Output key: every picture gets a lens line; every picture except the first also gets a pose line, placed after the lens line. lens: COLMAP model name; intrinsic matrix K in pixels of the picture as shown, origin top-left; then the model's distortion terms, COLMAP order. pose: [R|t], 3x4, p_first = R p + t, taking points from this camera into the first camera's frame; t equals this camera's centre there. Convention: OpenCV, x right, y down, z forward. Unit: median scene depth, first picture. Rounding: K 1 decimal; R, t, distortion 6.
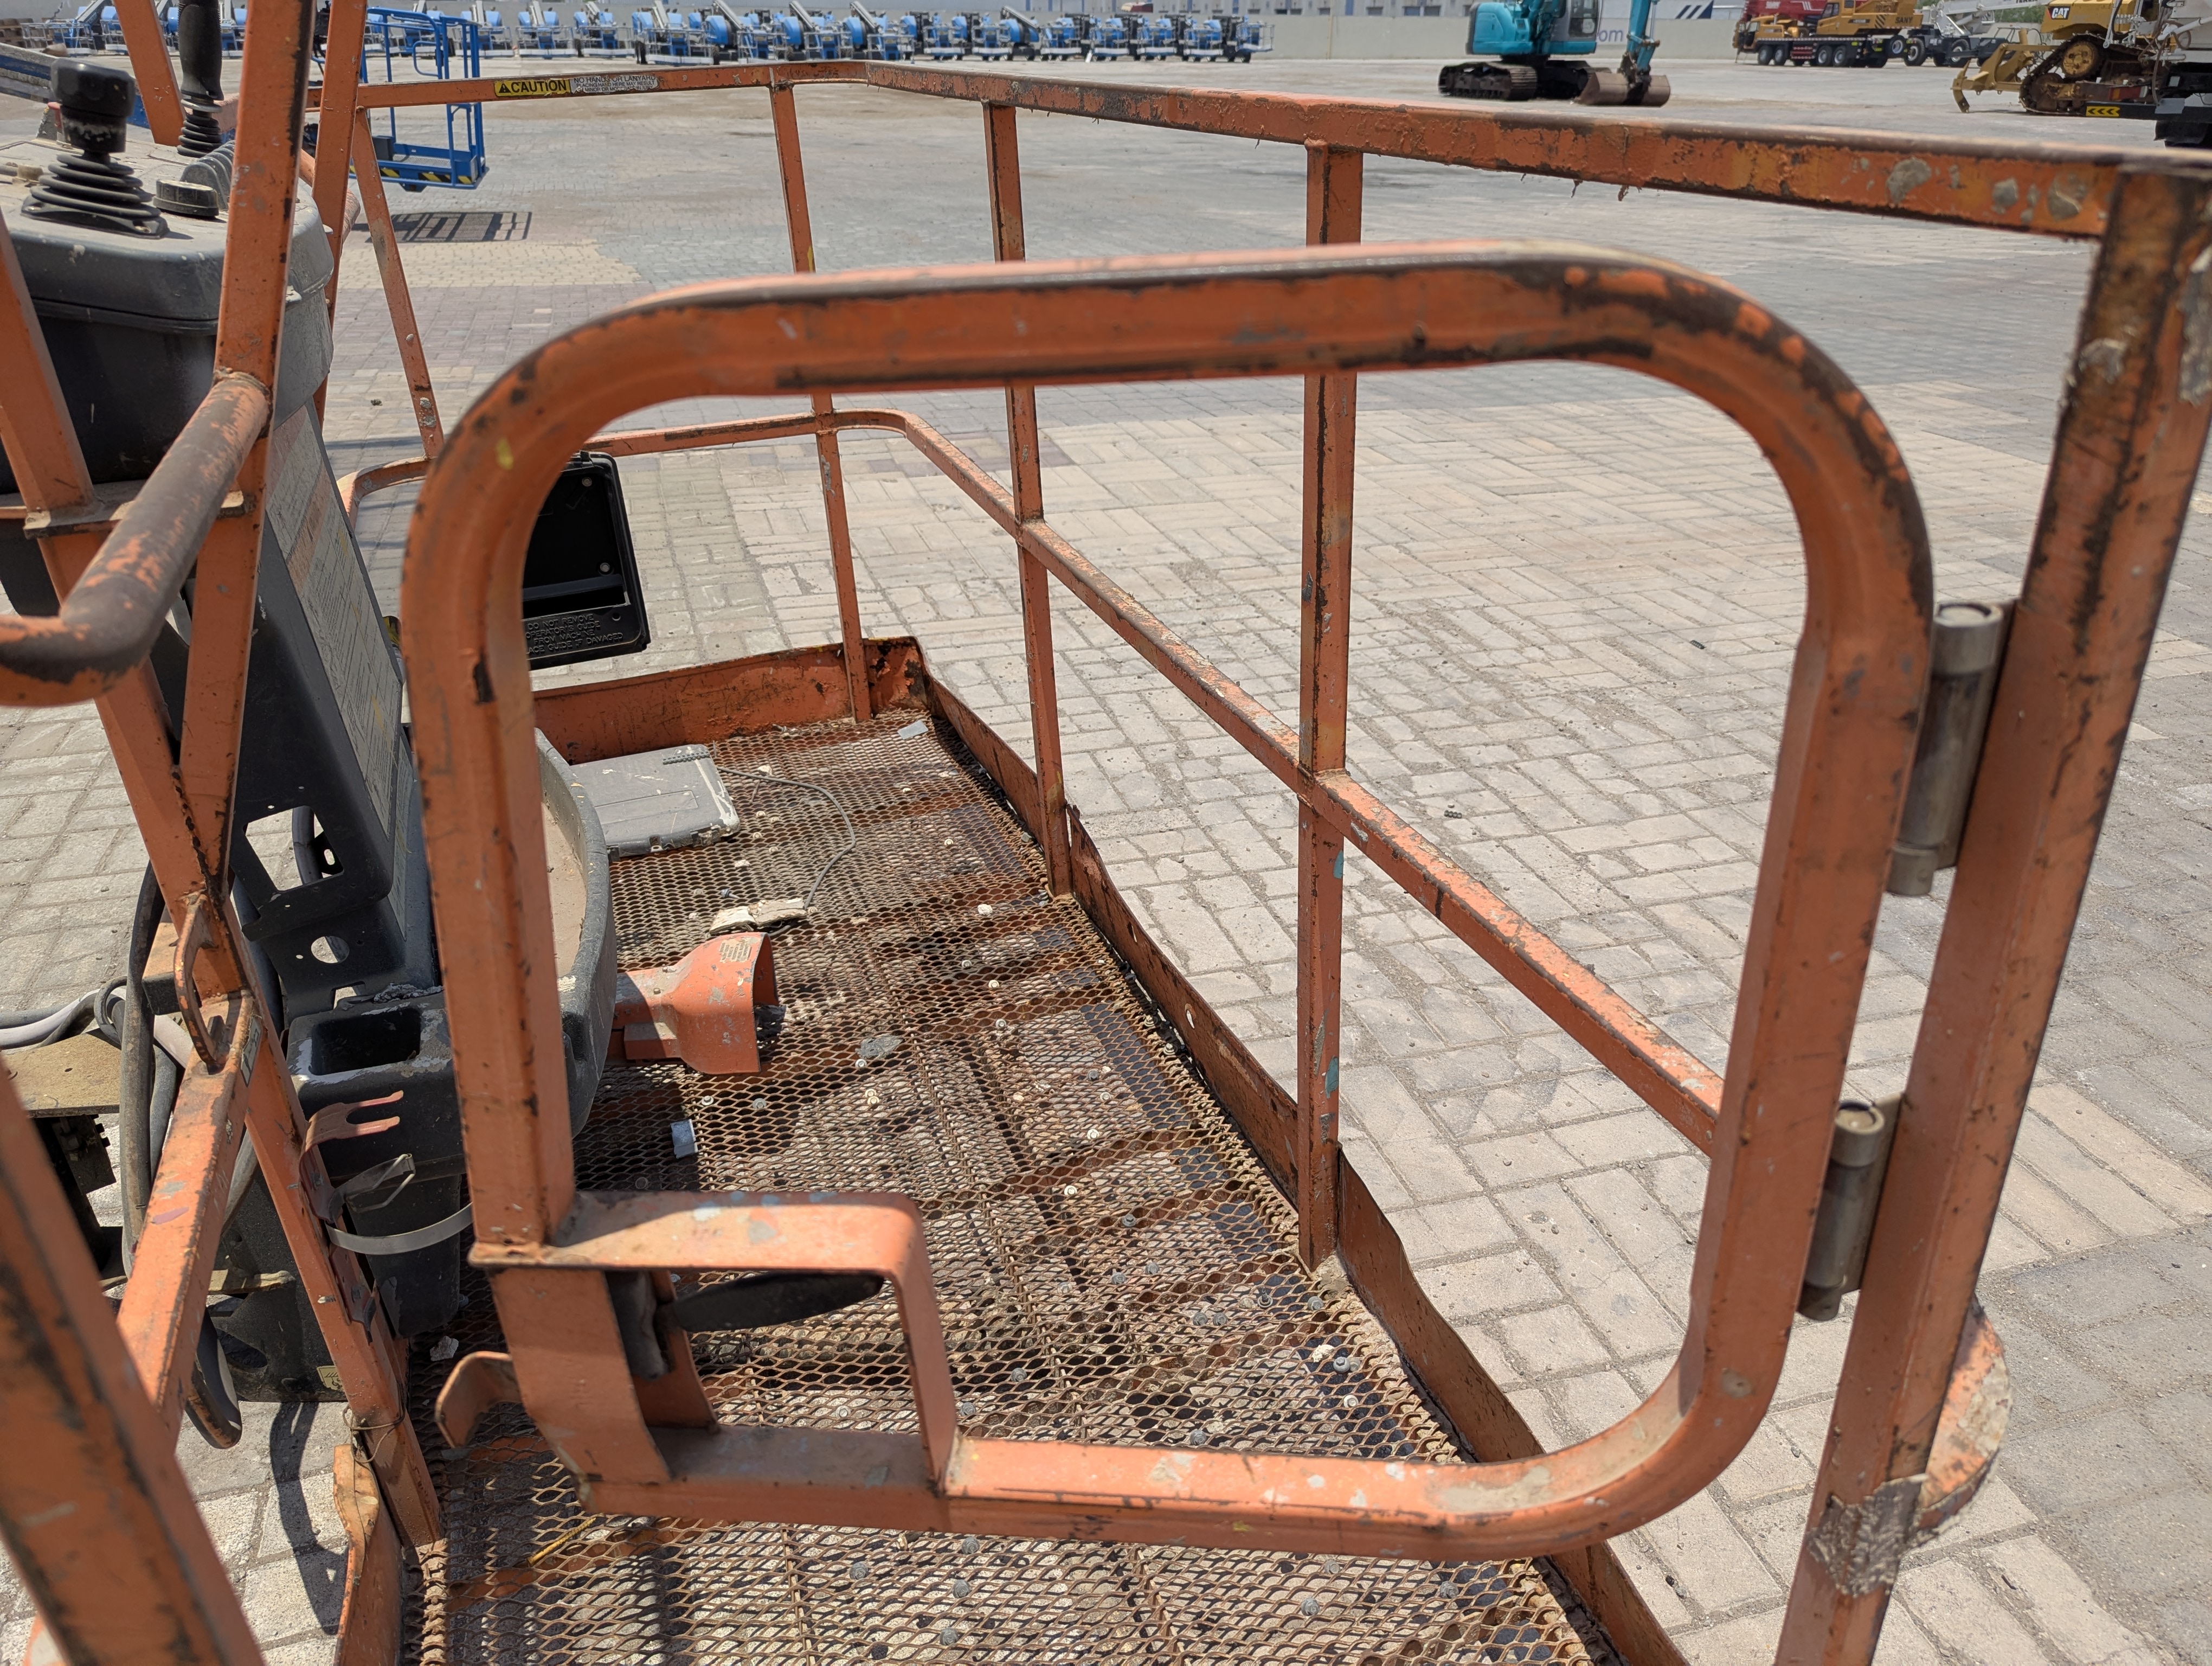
lens RADIAL K [[1557.2, 0, 1137.5], [0, 1557.2, 834.3], [0, 0, 1]] dist [0.065141, -0.071812]
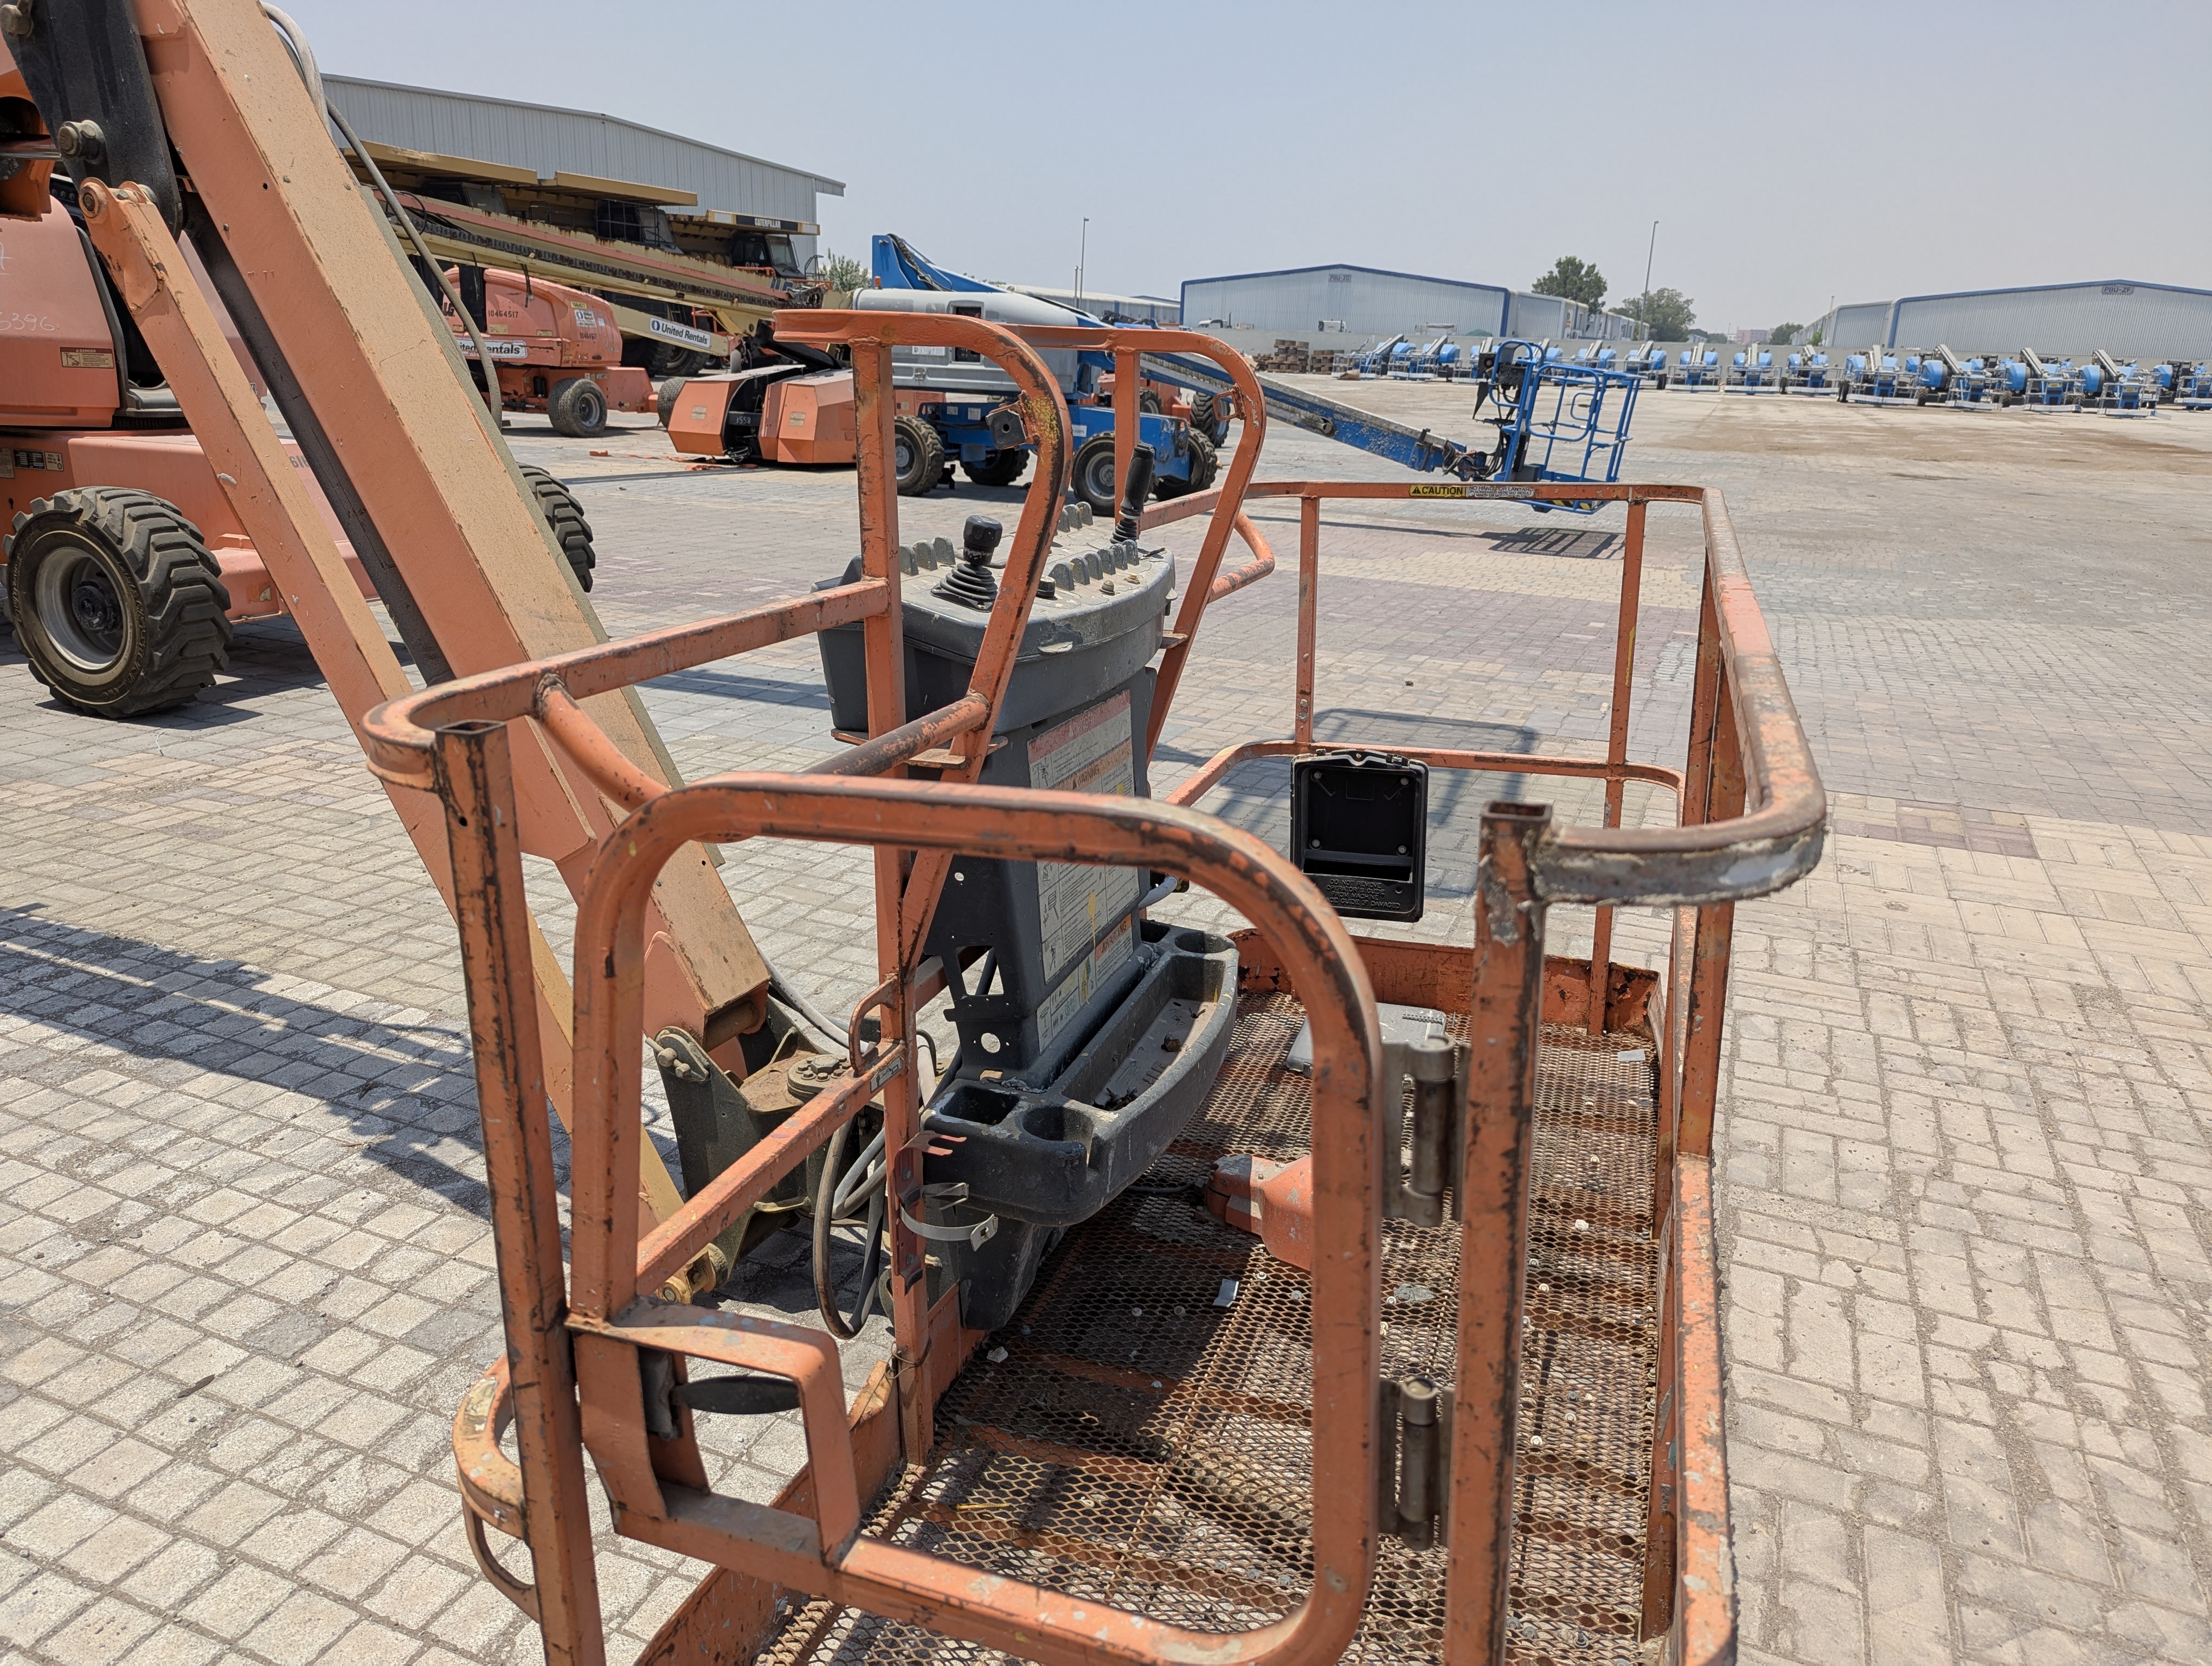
lens RADIAL K [[1557.2, 0, 1137.5], [0, 1557.2, 834.3], [0, 0, 1]] dist [0.065141, -0.071812]
pose [[0.776151, 0.212726, -0.593580, 0.260684], [-0.317551, 0.945150, -0.076500, -0.027428], [0.544749, 0.247868, 0.801131, -0.104013]]
